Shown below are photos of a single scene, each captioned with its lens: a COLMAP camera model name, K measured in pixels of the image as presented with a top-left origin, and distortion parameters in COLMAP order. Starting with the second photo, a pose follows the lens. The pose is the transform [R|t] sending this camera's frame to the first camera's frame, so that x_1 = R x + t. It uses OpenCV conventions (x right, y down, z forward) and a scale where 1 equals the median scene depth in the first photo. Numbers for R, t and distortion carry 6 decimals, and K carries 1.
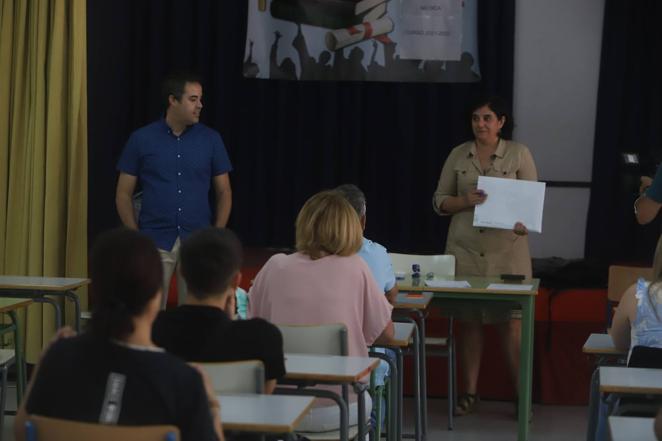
lens RADIAL K [[1693.7, 0, 331.1], [0, 1693.7, 220.8], [0, 0, 1]] dist [-0.091914, -0.019489]
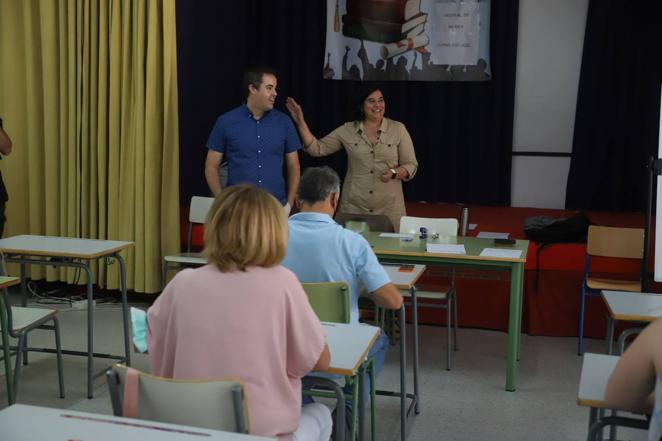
lens RADIAL K [[816.2, 0, 333.6], [0, 816.2, 219.2], [0, 0, 1]] dist [0.041995, 0.075015]
pose [[0.992843, 0.013548, -0.118653, 0.041026], [-0.005225, 0.997521, 0.070180, -0.014827], [0.119310, -0.069058, 0.990453, 0.309921]]
